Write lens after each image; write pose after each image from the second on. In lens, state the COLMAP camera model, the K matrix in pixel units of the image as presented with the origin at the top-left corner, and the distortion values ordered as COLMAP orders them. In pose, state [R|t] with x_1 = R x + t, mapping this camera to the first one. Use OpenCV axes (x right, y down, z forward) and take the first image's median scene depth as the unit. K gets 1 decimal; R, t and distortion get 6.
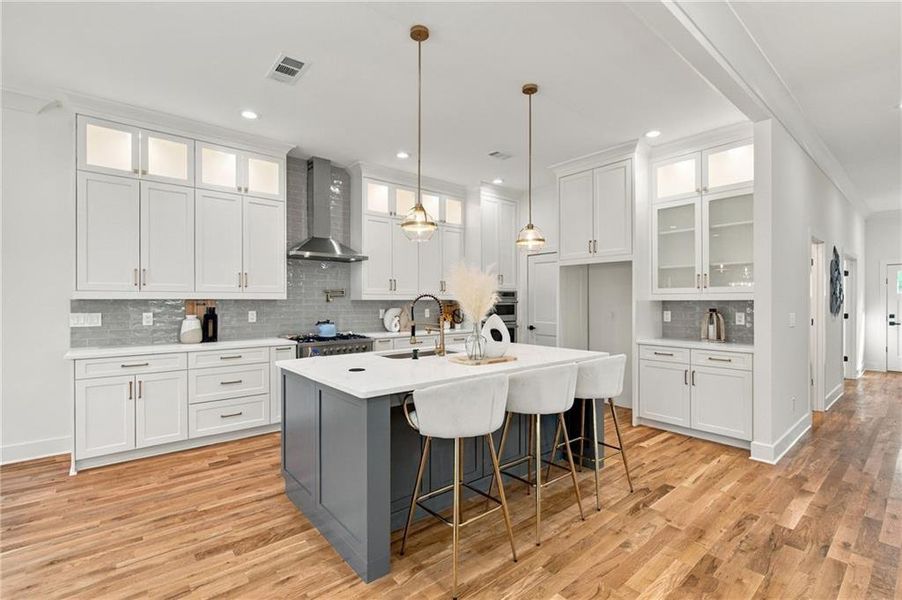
lens RADIAL K [[408.2, 0, 448.8], [0, 408.2, 300.7], [0, 0, 1]] dist [-0.001366, -0.000094]
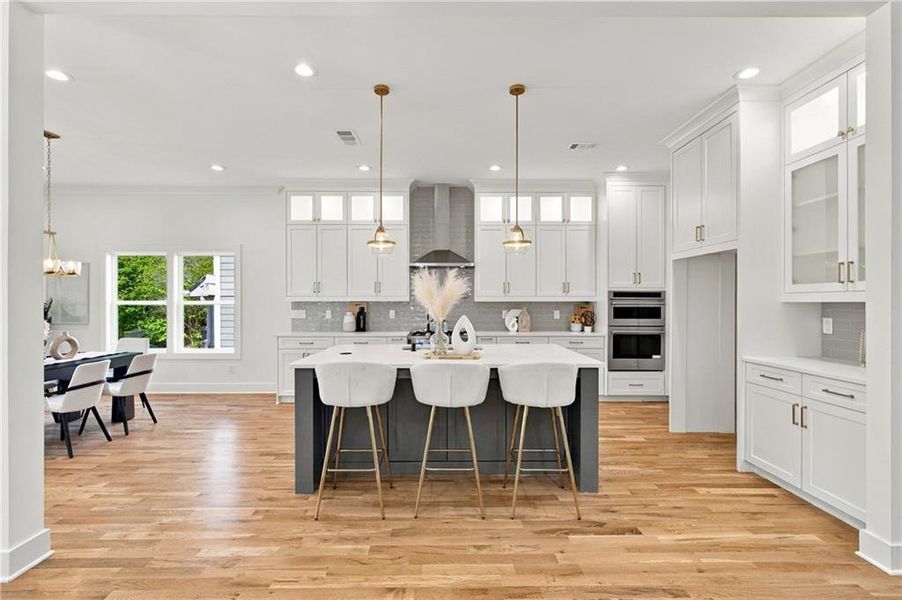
lens RADIAL K [[407.0, 0, 447.4], [0, 407.0, 304.7], [0, 0, 1]] dist [0.000212, 0.000396]
pose [[0.775592, 0.004061, -0.631222, 0.608855], [0.001132, 0.999969, 0.007825, -0.002922], [0.631234, -0.006783, 0.775563, 0.108136]]
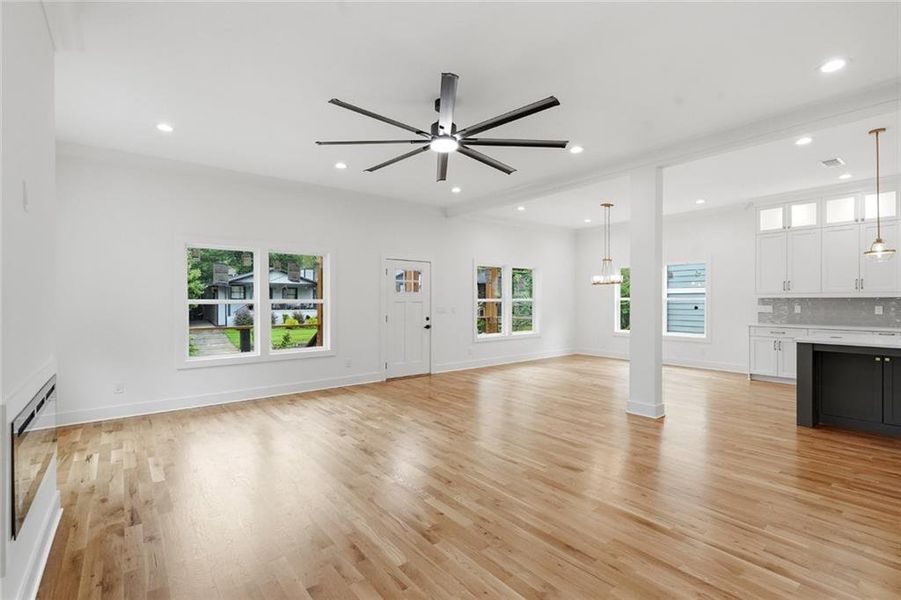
lens RADIAL K [[416.8, 0, 452.2], [0, 416.8, 299.5], [0, 0, 1]] dist [0.001215, 0.000176]
pose [[-0.021722, -0.000312, -0.999764, 1.114060], [0.005088, 0.999987, -0.000422, -0.003169], [0.999751, -0.005096, -0.021720, -0.437292]]
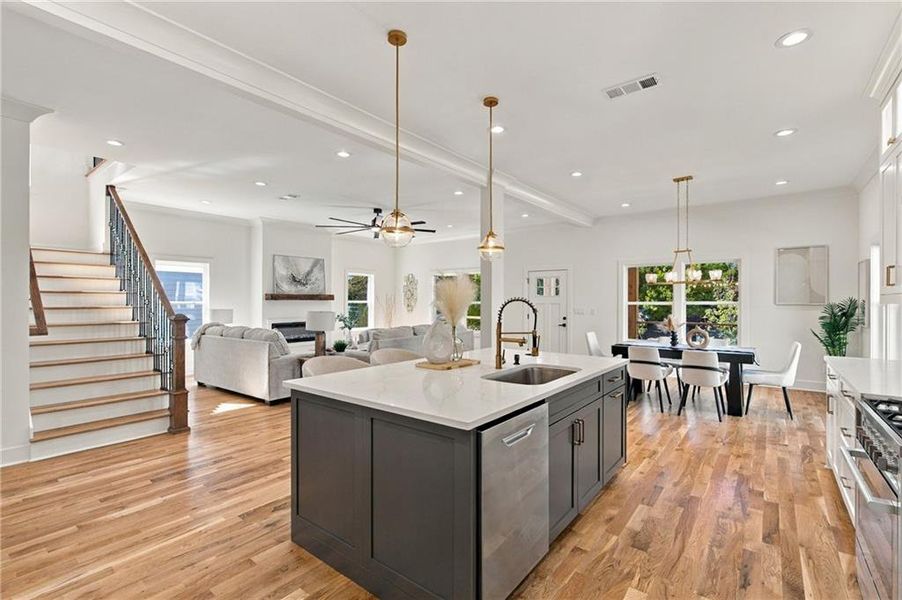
lens RADIAL K [[414.2, 0, 448.0], [0, 414.2, 301.5], [0, 0, 1]] dist [-0.000609, -0.000166]
pose [[-0.977292, -0.000220, -0.211897, 0.238907], [-0.000329, 1.000000, 0.000478, -0.008563], [0.211897, 0.000537, -0.977292, 1.580677]]
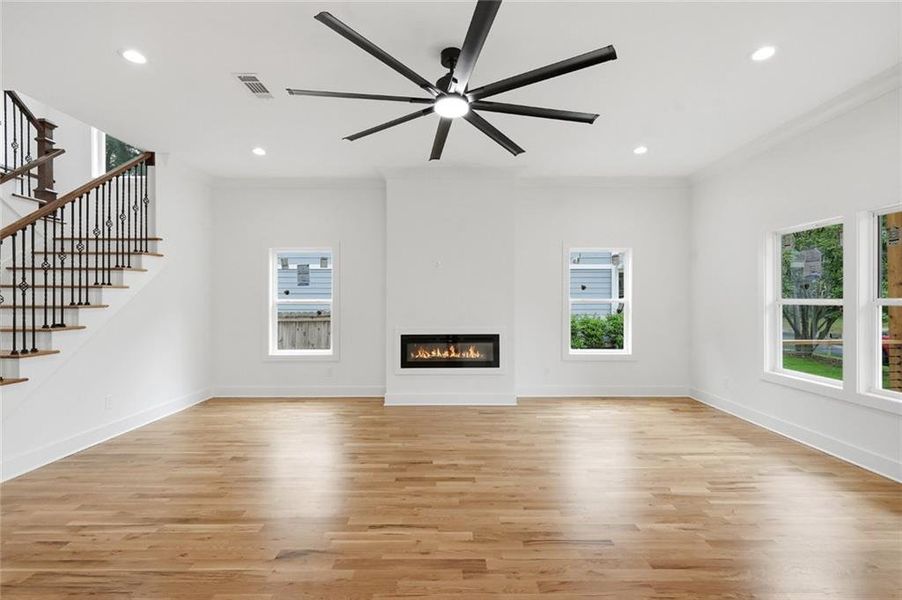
lens RADIAL K [[410.6, 0, 452.7], [0, 410.6, 300.4], [0, 0, 1]] dist [0.001226, -0.000461]
pose [[-0.771352, 0.000284, 0.636409, -0.338833], [-0.000193, 1.000000, -0.000680, -0.002393], [-0.636409, -0.000647, -0.771352, 0.109077]]
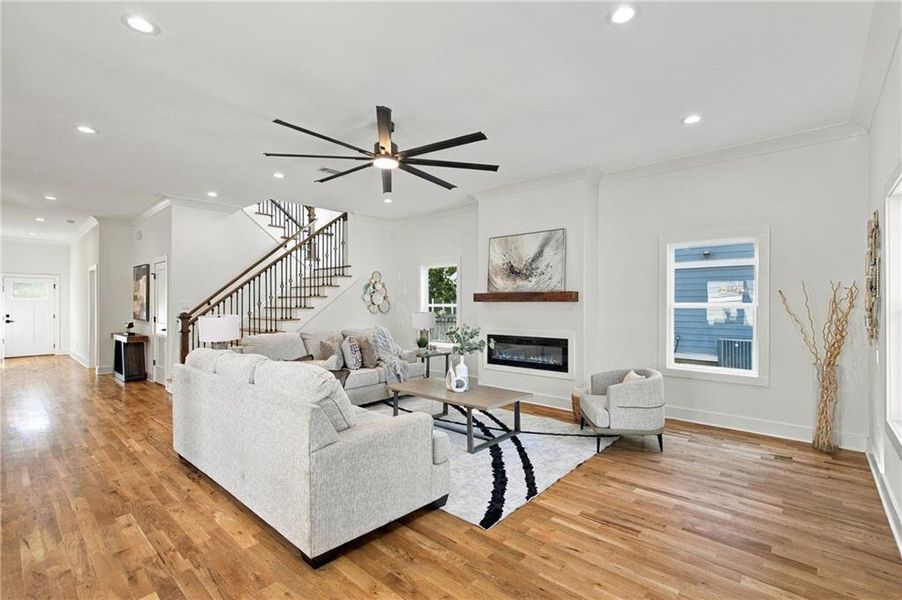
lens RADIAL K [[407.0, 0, 447.4], [0, 407.0, 304.7], [0, 0, 1]] dist [0.000212, 0.000396]
pose [[-0.145751, -0.001480, 0.989320, -0.888256], [-0.001550, 0.999998, 0.001268, -0.005282], [-0.989320, -0.001349, -0.145753, -0.480173]]
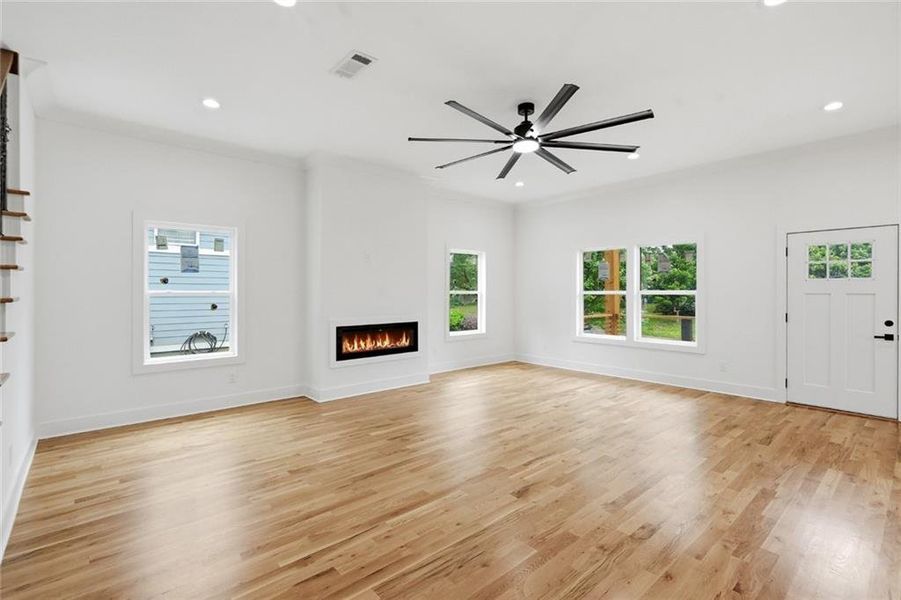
lens RADIAL K [[416.8, 0, 452.2], [0, 416.8, 299.5], [0, 0, 1]] dist [0.001215, 0.000176]
pose [[-0.999514, 0.000412, -0.031176, 0.361361], [-0.000100, 0.999865, 0.016418, -0.000386], [0.031178, 0.016413, -0.999379, 0.545653]]
